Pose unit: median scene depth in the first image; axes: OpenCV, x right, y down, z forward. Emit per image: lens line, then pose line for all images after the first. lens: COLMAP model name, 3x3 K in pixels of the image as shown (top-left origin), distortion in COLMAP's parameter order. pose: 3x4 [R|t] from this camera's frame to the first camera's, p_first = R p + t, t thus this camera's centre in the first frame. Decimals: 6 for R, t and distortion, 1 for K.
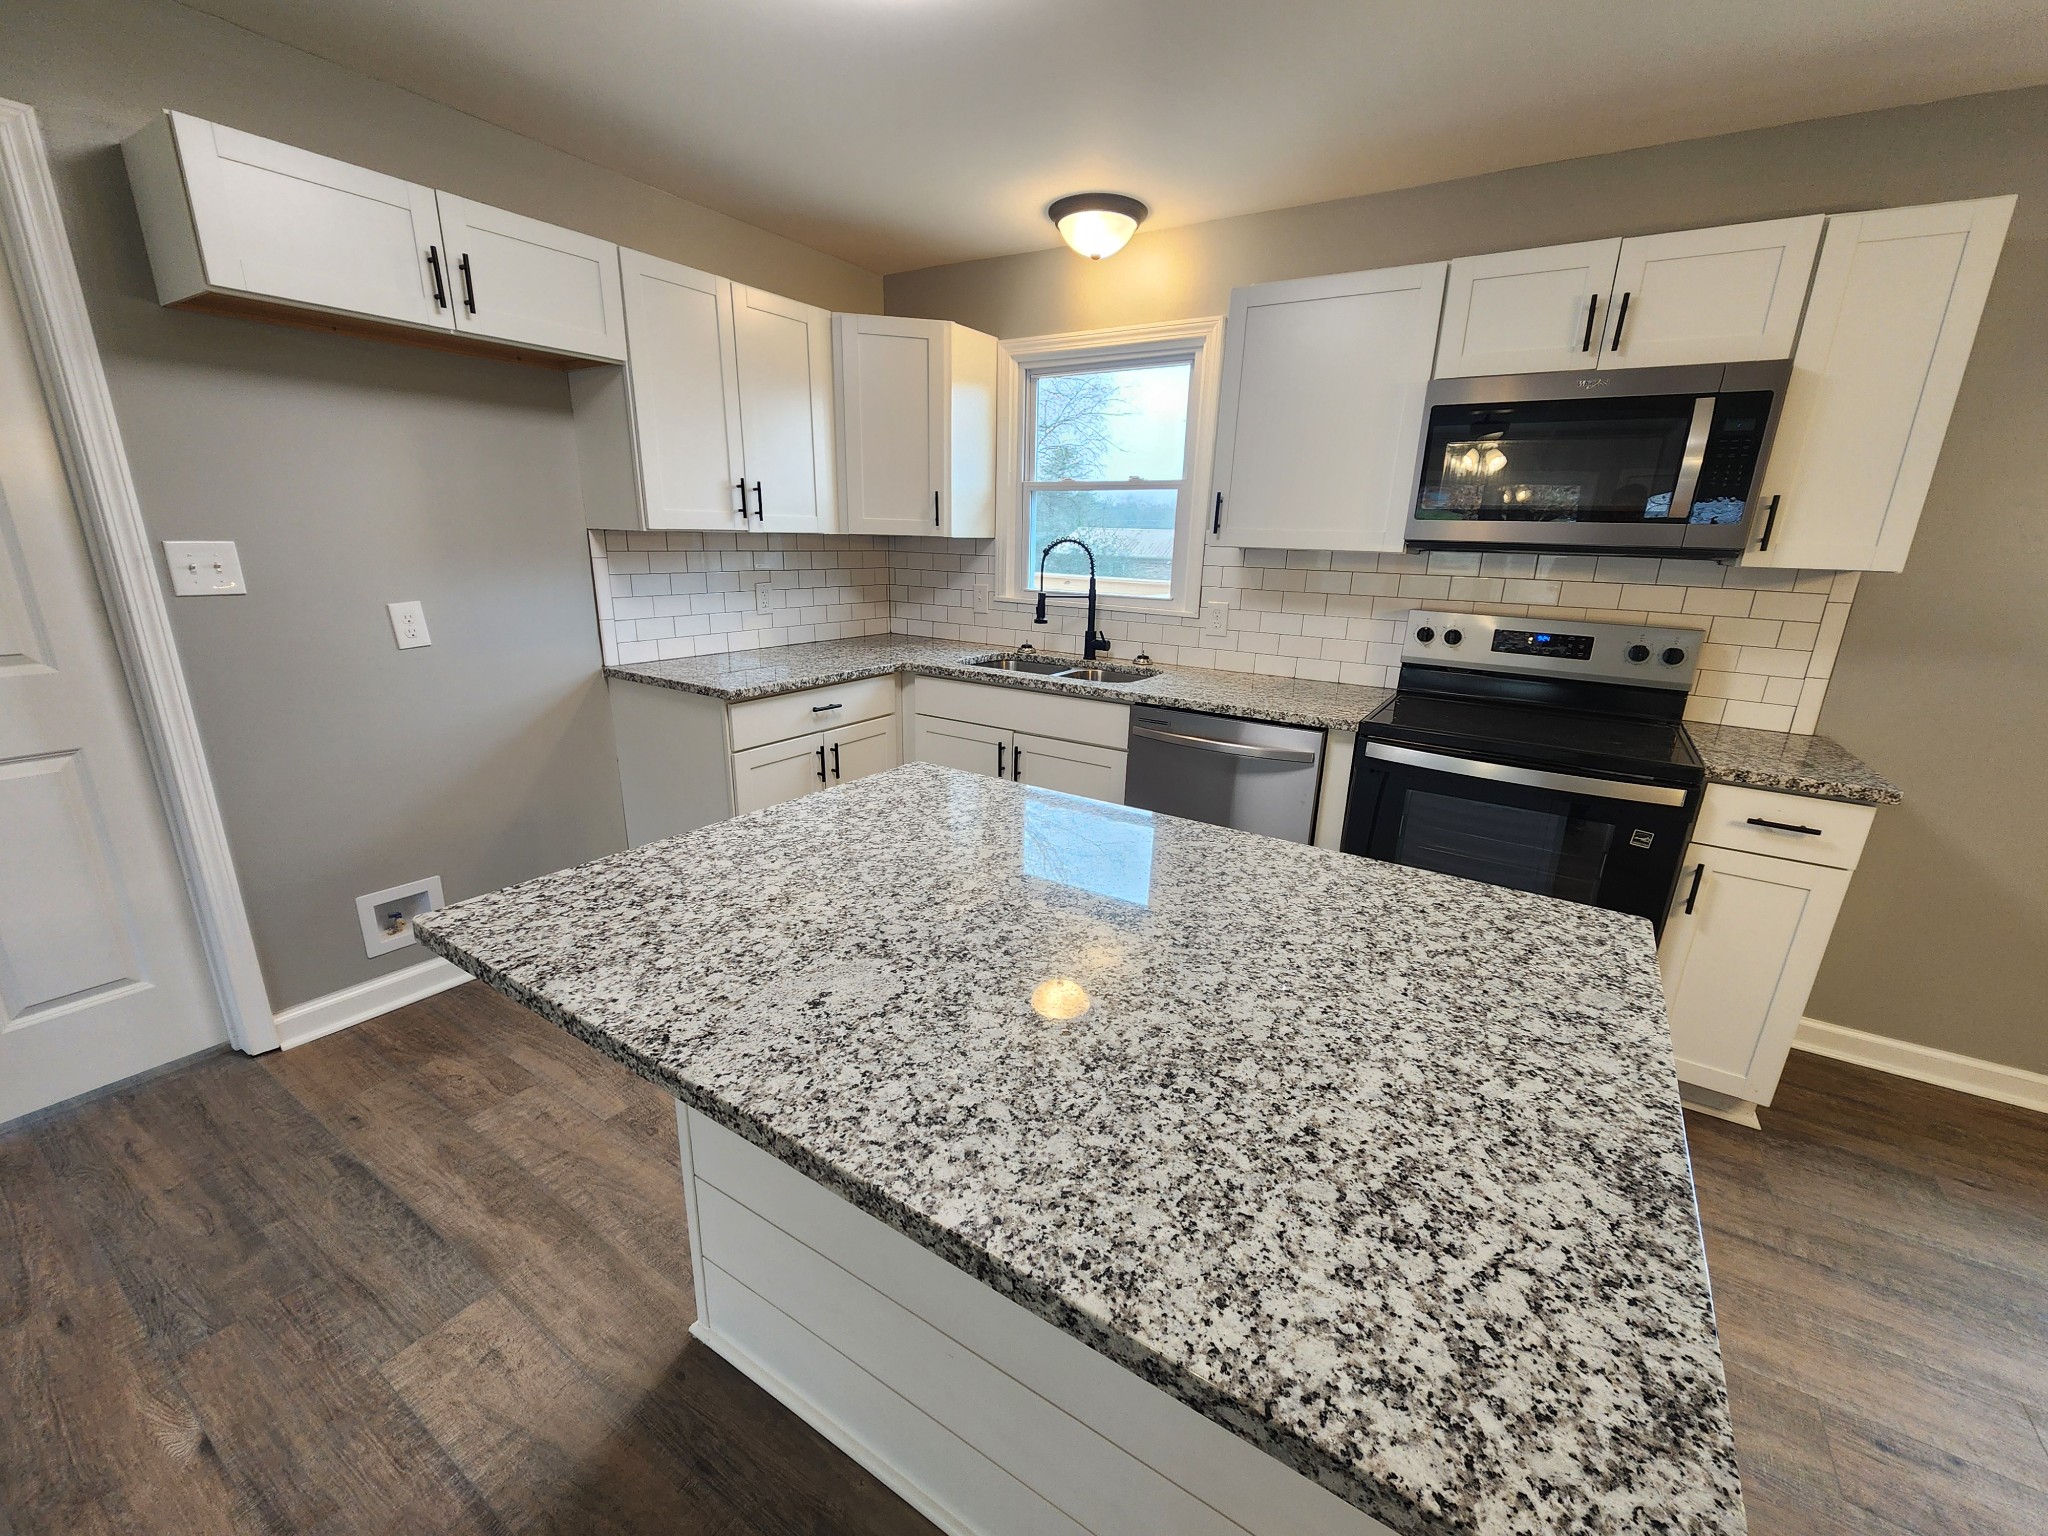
lens RADIAL K [[838.4, 0, 1019.3], [0, 838.4, 787.0], [0, 0, 1]] dist [-0.001999, -0.000790]
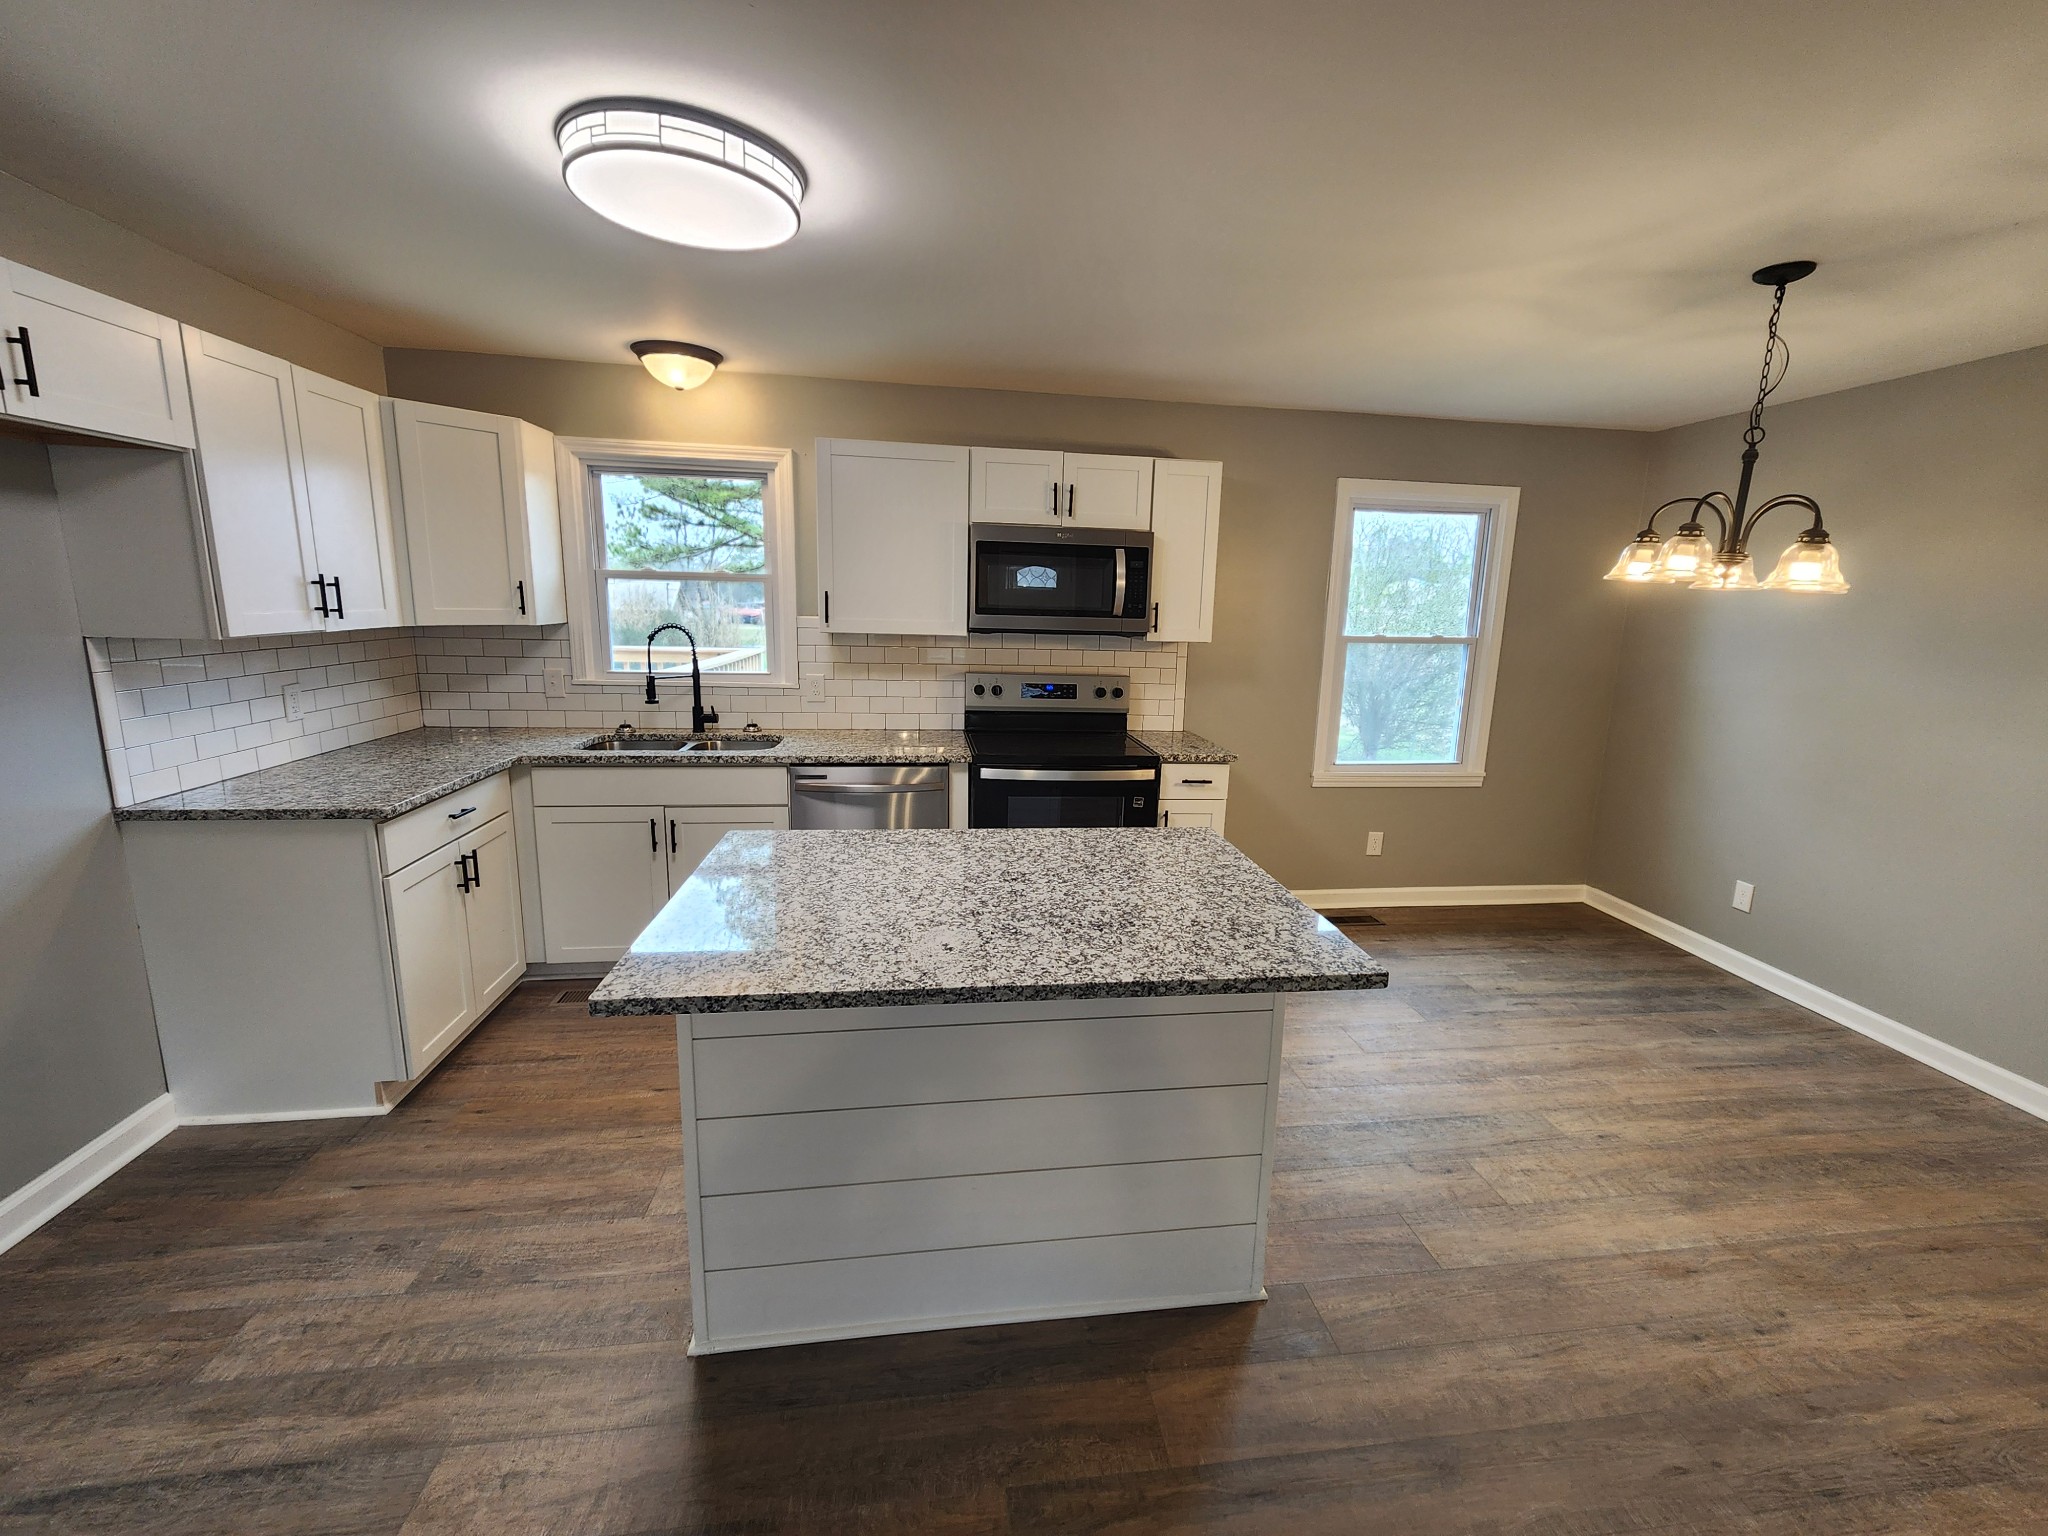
lens RADIAL K [[838.4, 0, 1052.2], [0, 838.4, 770.1], [0, 0, 1]] dist [-0.001999, -0.000790]
pose [[0.755107, -0.135544, 0.641436, -0.413859], [0.183248, 0.983034, -0.007993, -0.016949], [-0.629470, 0.123577, 0.767135, -0.176869]]
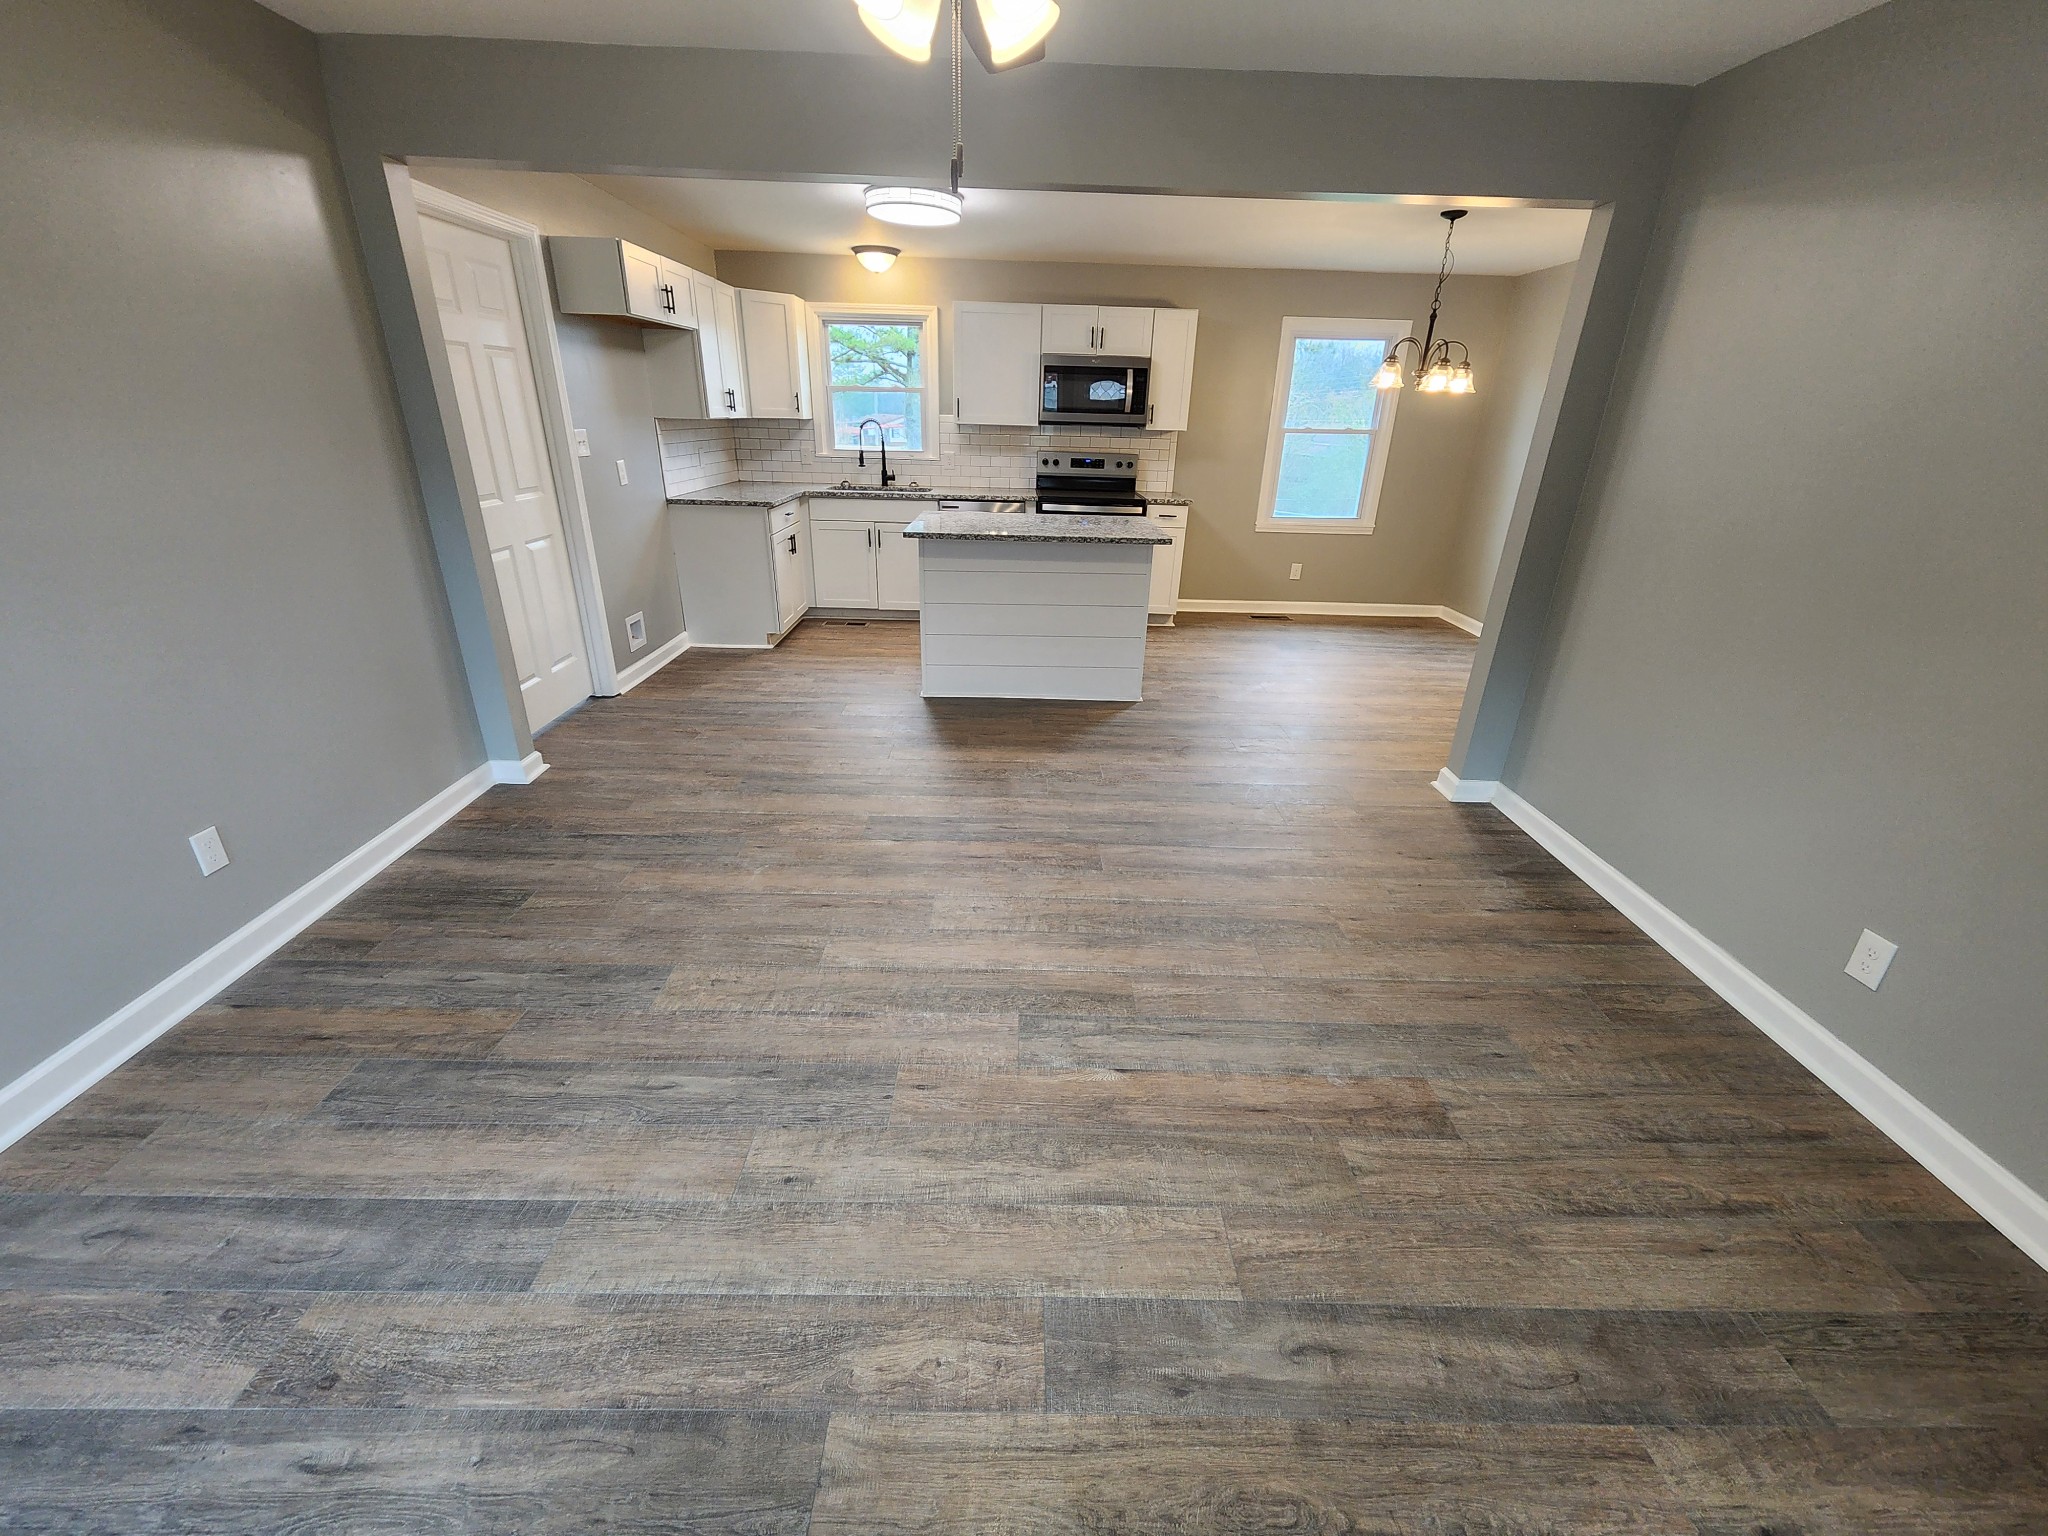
lens RADIAL K [[838.4, 0, 1030.2], [0, 838.4, 798.3], [0, 0, 1]] dist [-0.001999, -0.000790]
pose [[0.835066, -0.234385, 0.497723, -1.112688], [0.158094, 0.968782, 0.190968, 0.325816], [-0.526945, -0.080784, 0.846051, -1.232692]]
